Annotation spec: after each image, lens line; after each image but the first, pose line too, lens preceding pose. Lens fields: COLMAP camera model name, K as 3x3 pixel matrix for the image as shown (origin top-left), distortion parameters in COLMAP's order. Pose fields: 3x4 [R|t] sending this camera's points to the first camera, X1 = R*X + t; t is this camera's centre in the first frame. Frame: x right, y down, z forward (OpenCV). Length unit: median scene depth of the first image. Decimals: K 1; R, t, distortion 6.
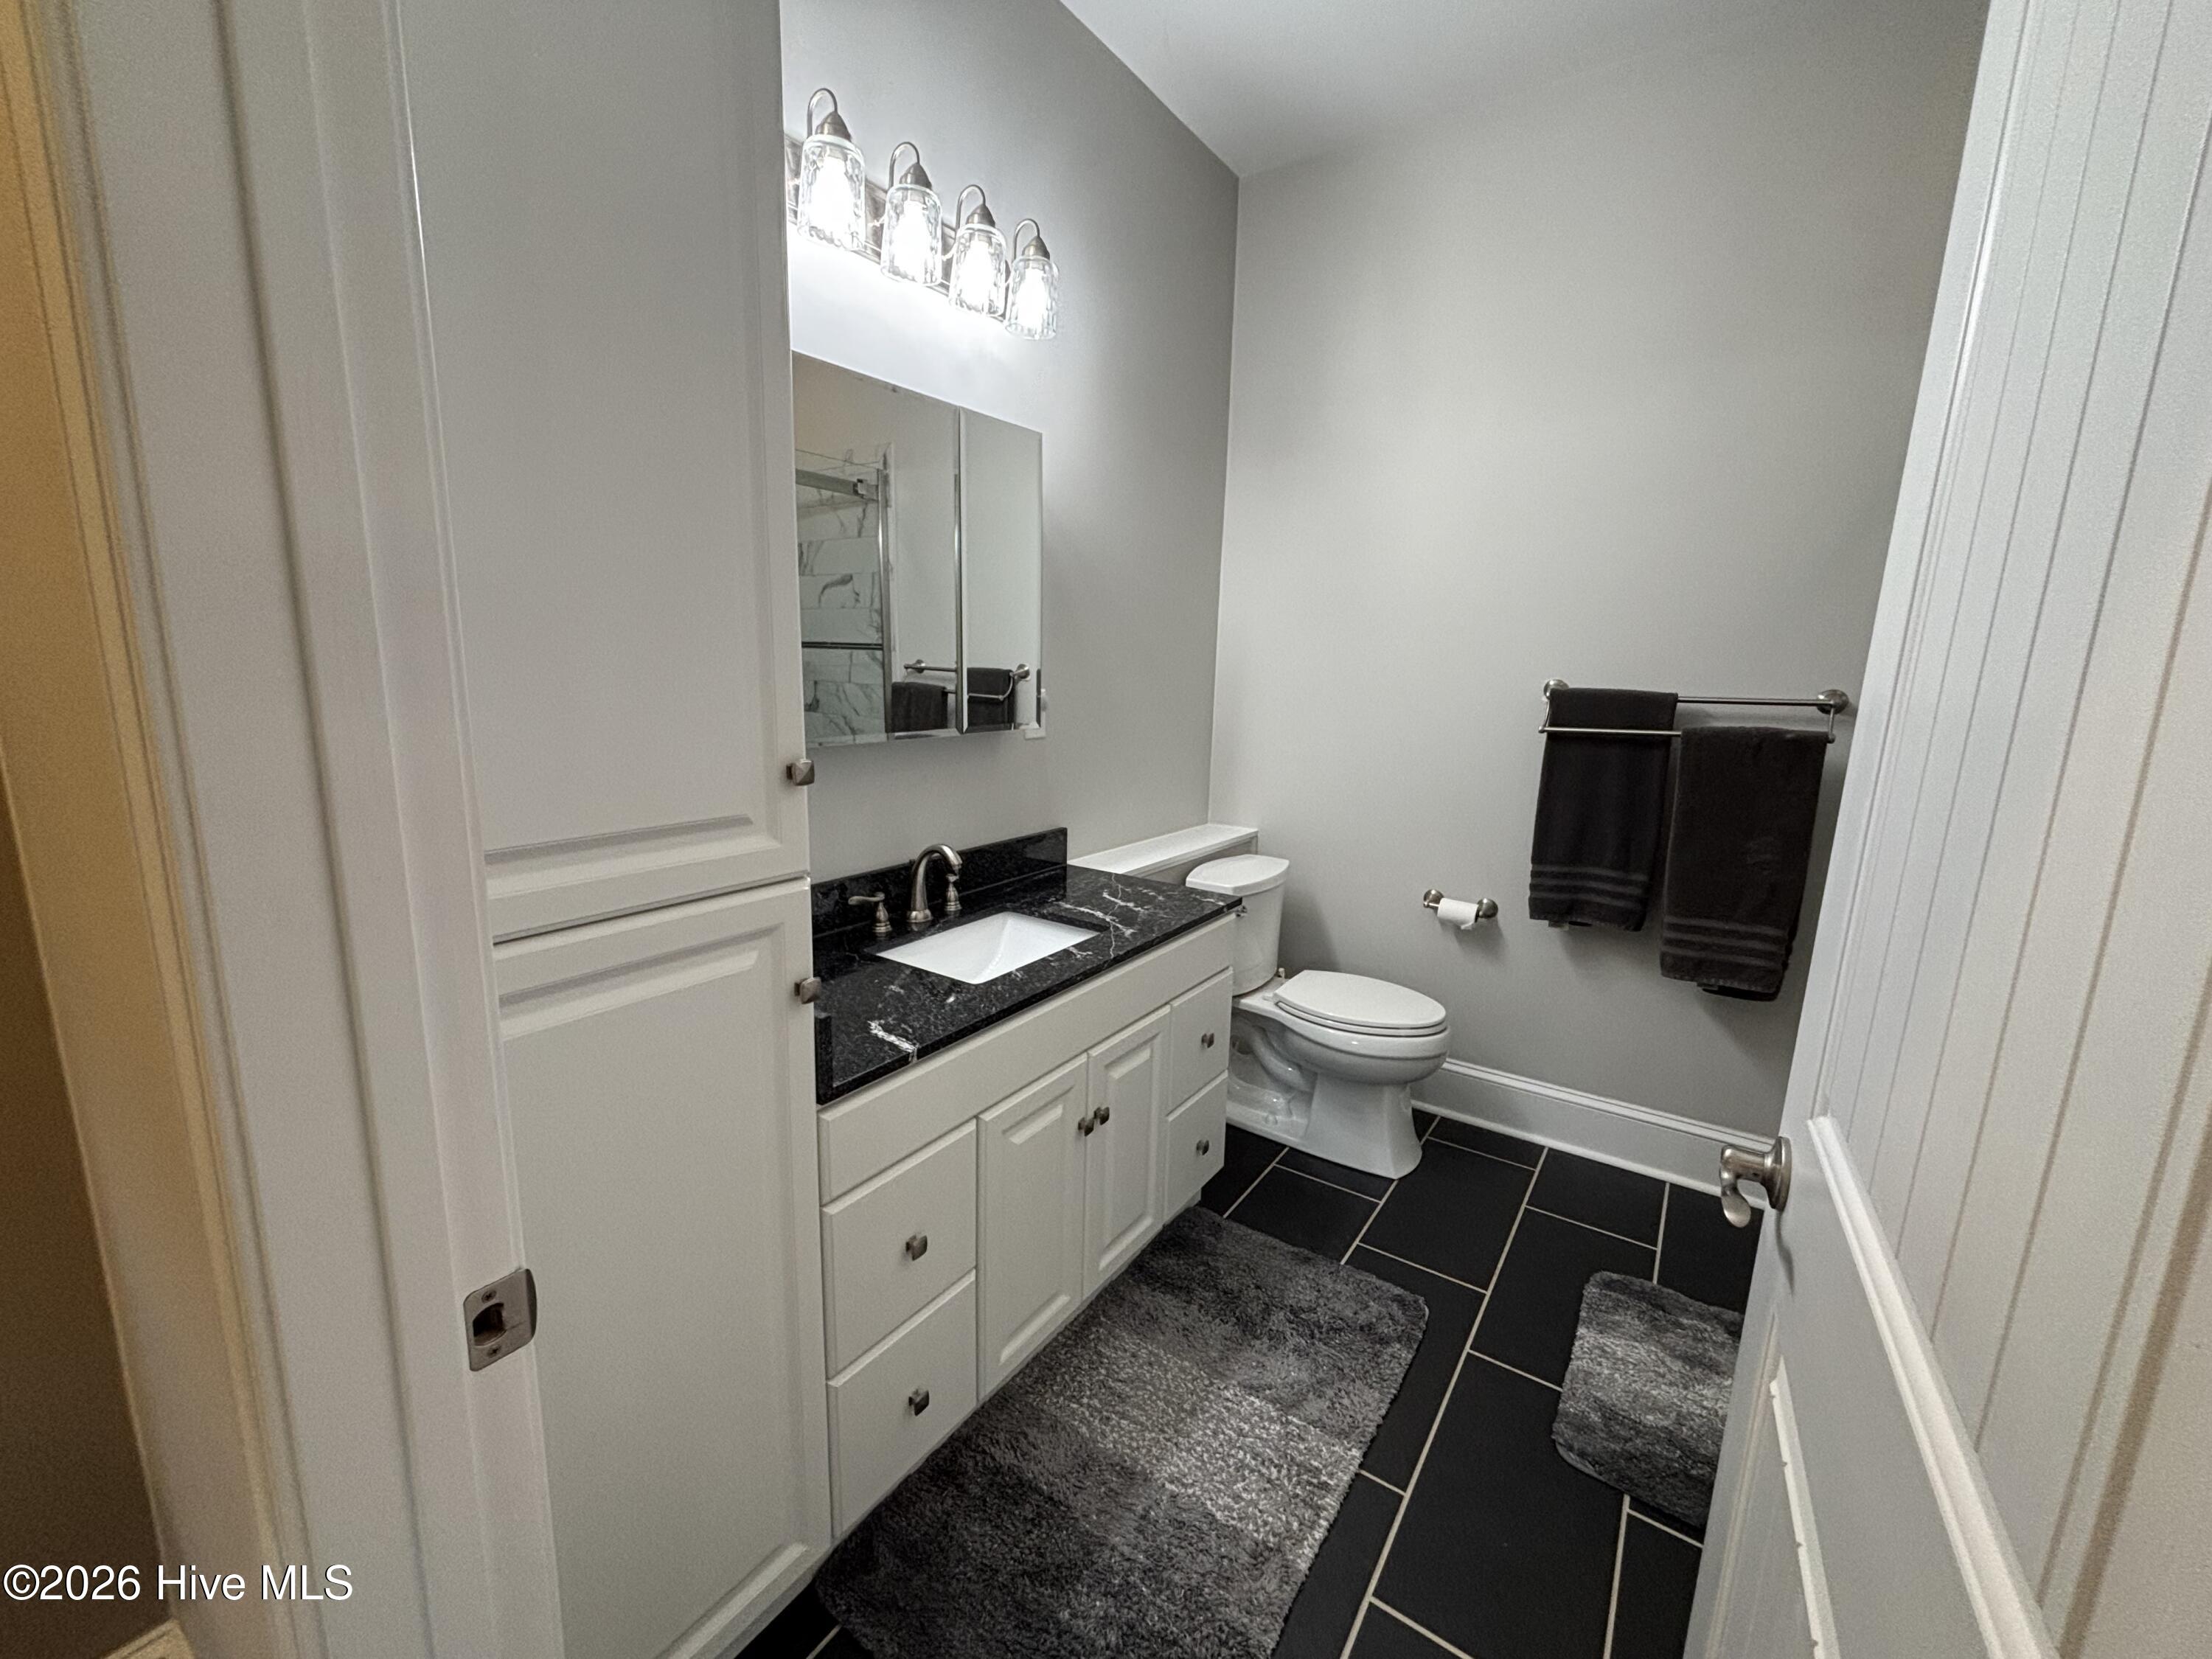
lens RADIAL K [[899.3, 0, 1108.3], [0, 899.3, 830.7], [0, 0, 1]] dist [0.002231, -0.001781]
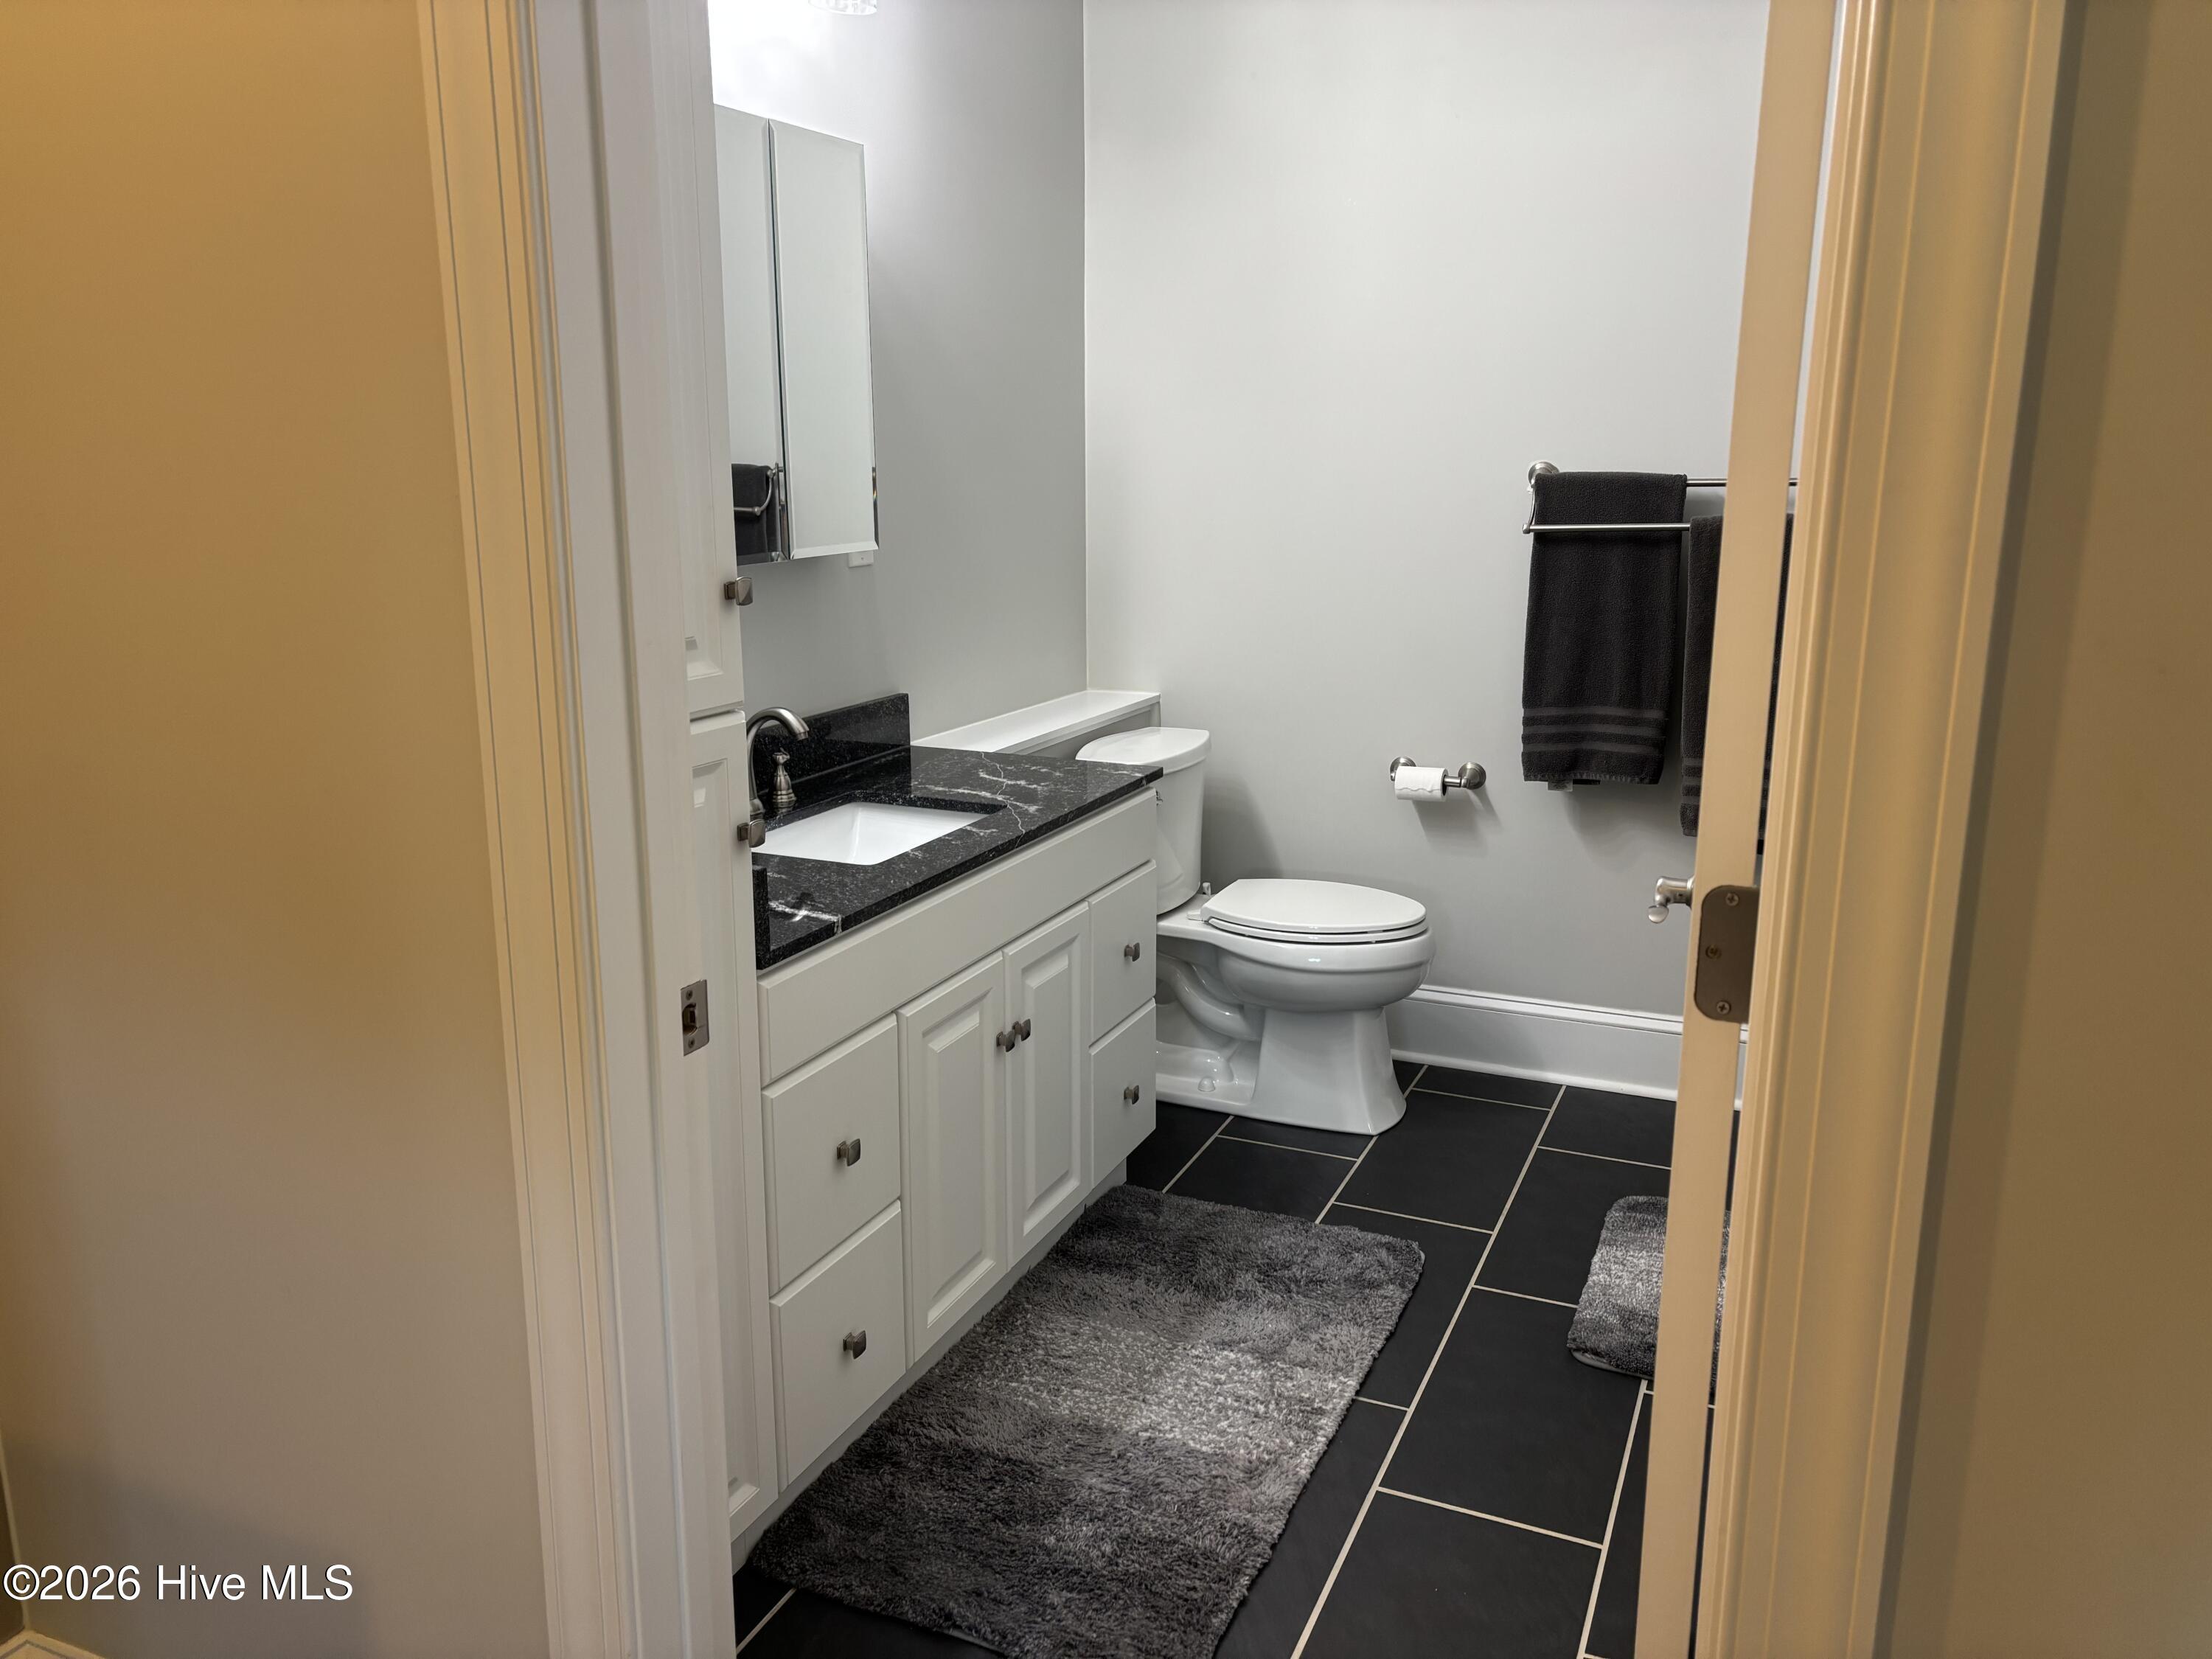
lens RADIAL K [[1683.5, 0, 1115.5], [0, 1683.5, 839.6], [0, 0, 1]] dist [0.076006, -0.087570]
pose [[0.982099, -0.068230, 0.175574, -0.153727], [0.060529, 0.996970, 0.048853, 0.068396], [-0.178376, -0.037351, 0.983253, -0.420549]]
